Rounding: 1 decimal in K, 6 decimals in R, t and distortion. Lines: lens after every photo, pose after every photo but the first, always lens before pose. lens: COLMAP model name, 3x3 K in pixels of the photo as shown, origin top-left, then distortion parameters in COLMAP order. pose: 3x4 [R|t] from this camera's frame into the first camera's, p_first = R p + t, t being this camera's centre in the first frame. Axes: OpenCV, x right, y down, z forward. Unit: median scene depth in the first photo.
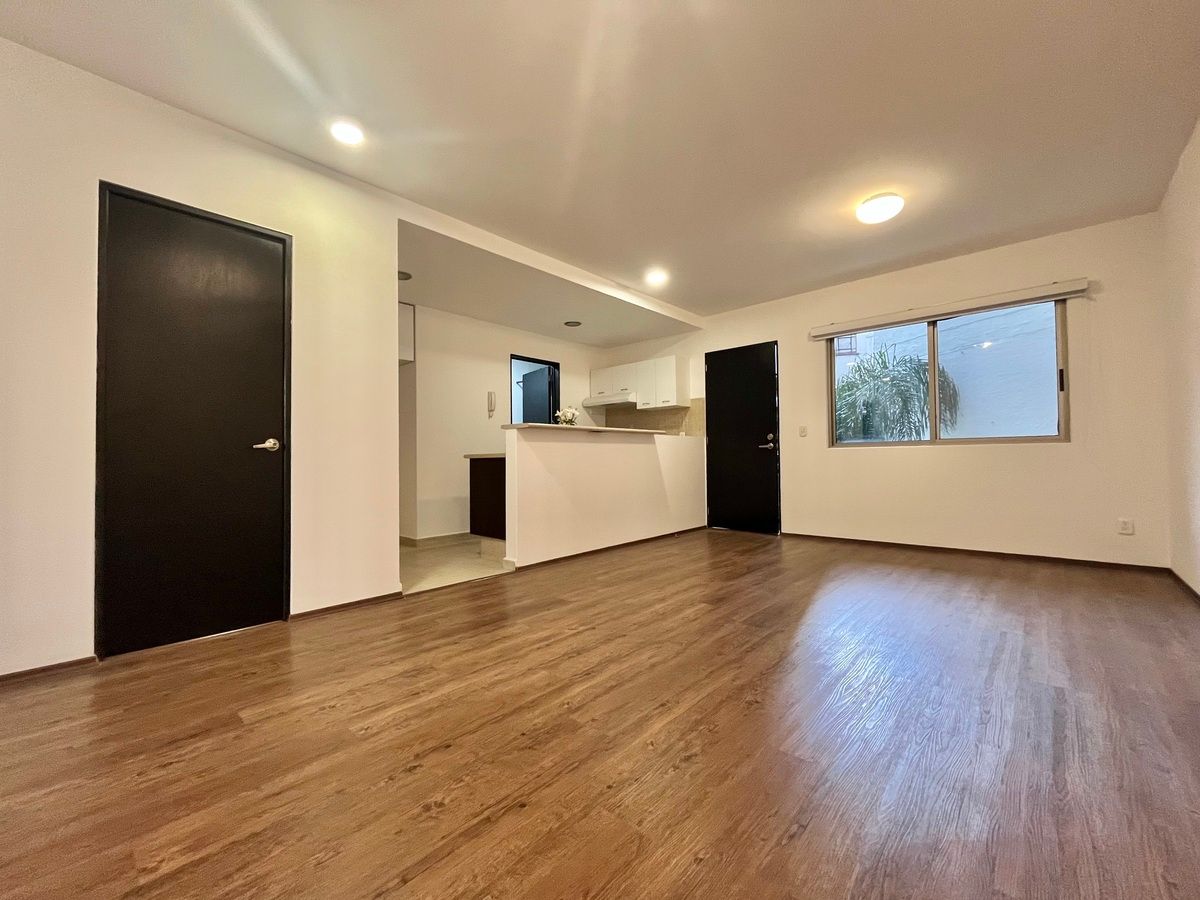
lens RADIAL K [[487.6, 0, 597.7], [0, 487.6, 449.8], [0, 0, 1]] dist [-0.003947, -0.000353]
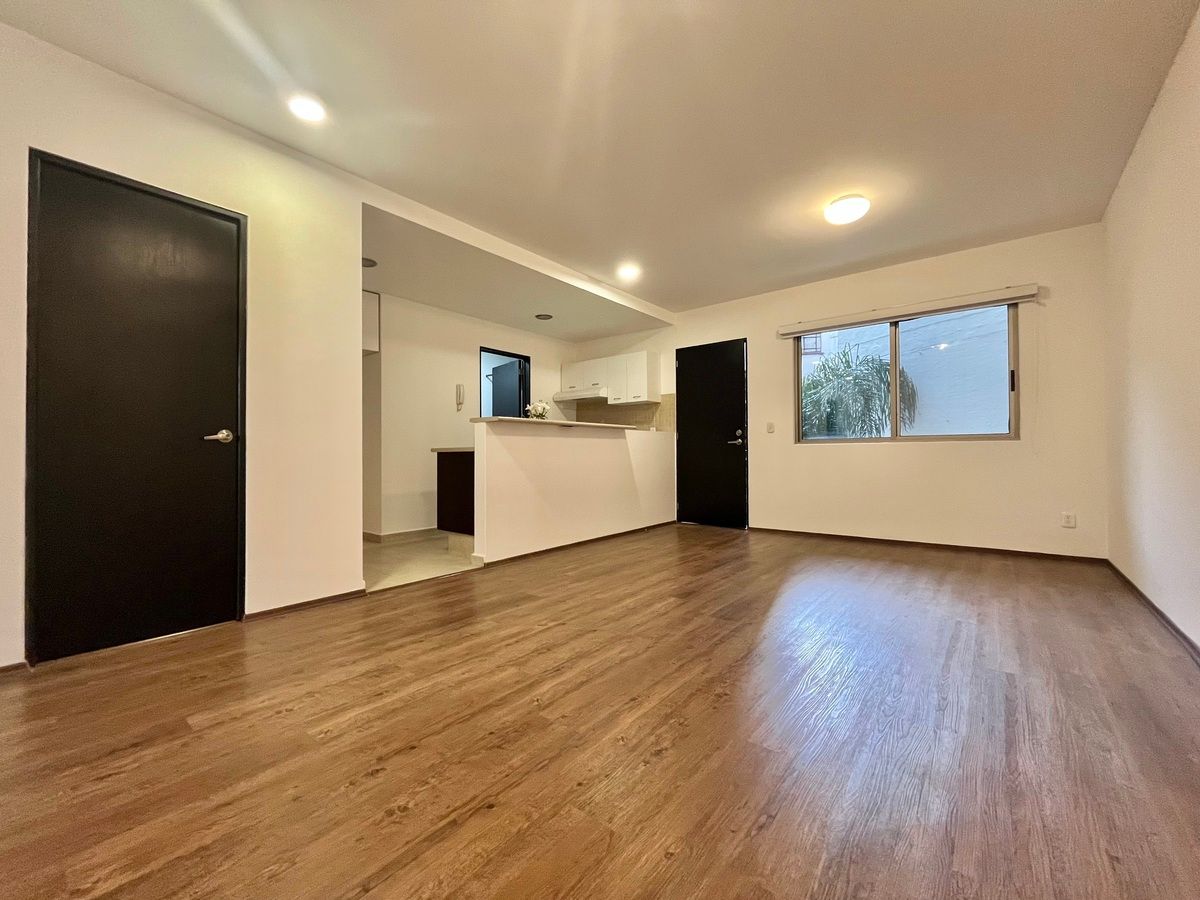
lens RADIAL K [[487.6, 0, 597.7], [0, 487.6, 449.8], [0, 0, 1]] dist [-0.003947, -0.000353]
pose [[0.998128, 0.005917, 0.060865, -0.001358], [-0.006470, 0.999939, 0.008899, 0.002605], [-0.060809, -0.009276, 0.998106, 0.008332]]
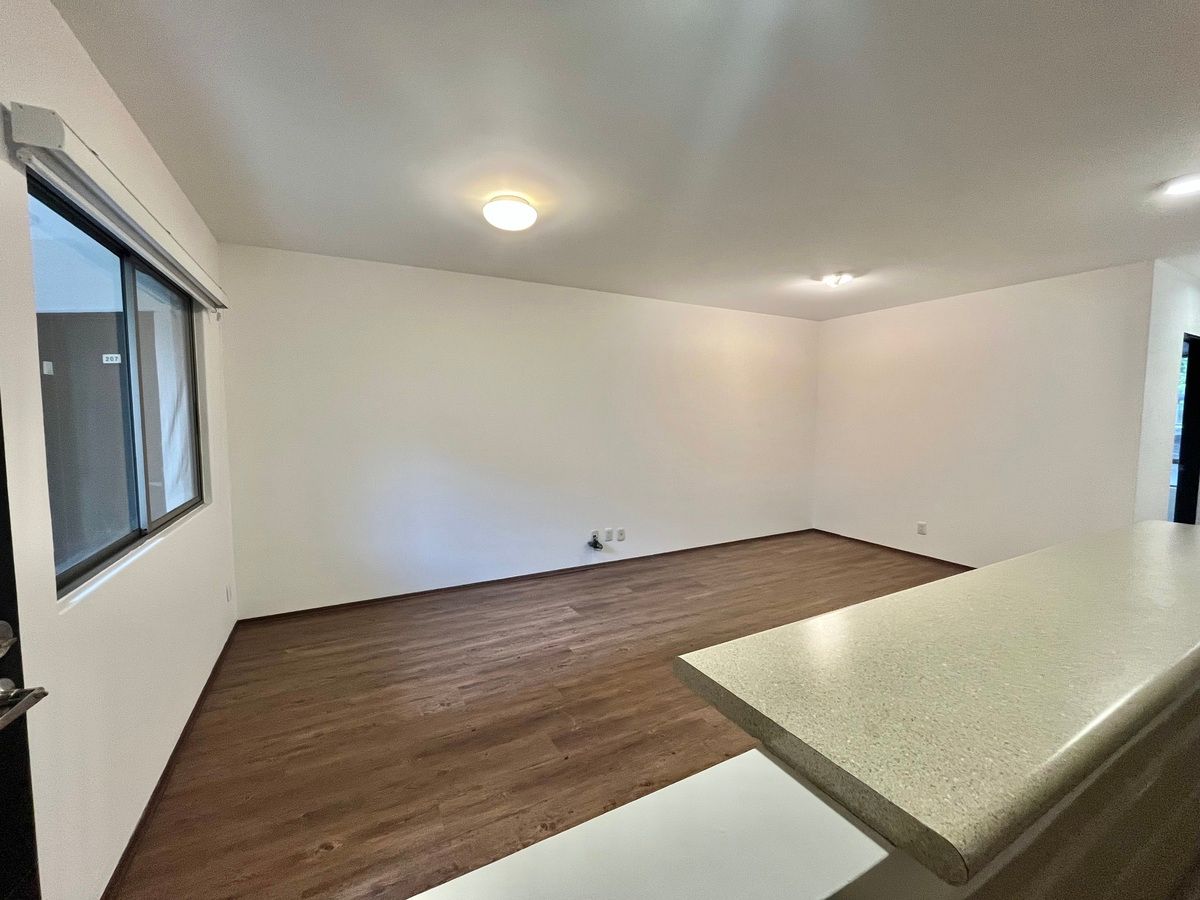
lens RADIAL K [[487.6, 0, 597.7], [0, 487.6, 449.8], [0, 0, 1]] dist [-0.003947, -0.000353]
pose [[-0.942910, -0.012413, 0.332816, 0.186386], [0.004797, 0.998695, 0.050839, -0.161454], [-0.333013, 0.049533, -0.941620, 1.820167]]
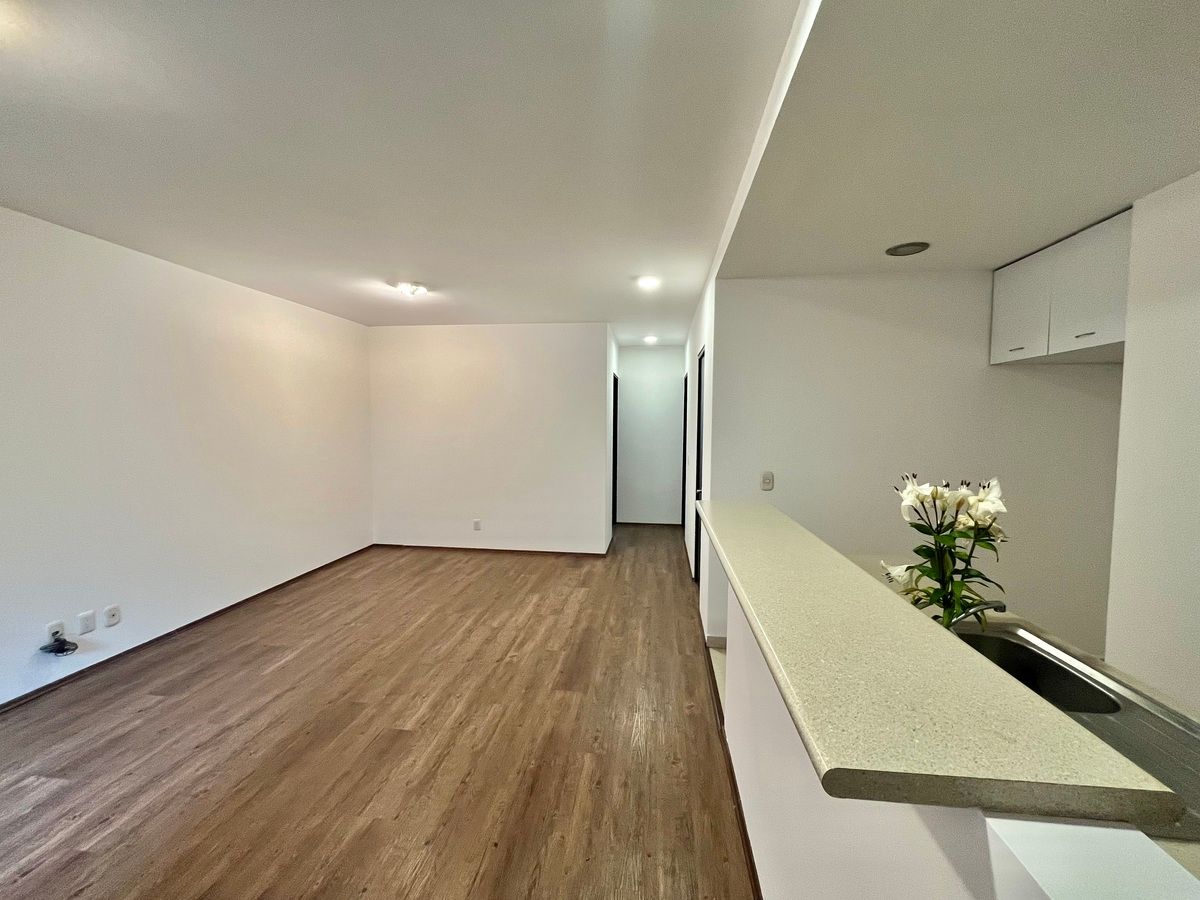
lens RADIAL K [[487.6, 0, 597.7], [0, 487.6, 449.8], [0, 0, 1]] dist [-0.003947, -0.000353]
pose [[-0.814677, 0.041722, -0.578412, 0.381770], [0.014995, 0.998591, 0.050910, -0.182296], [0.579721, 0.032802, -0.814155, 1.702532]]
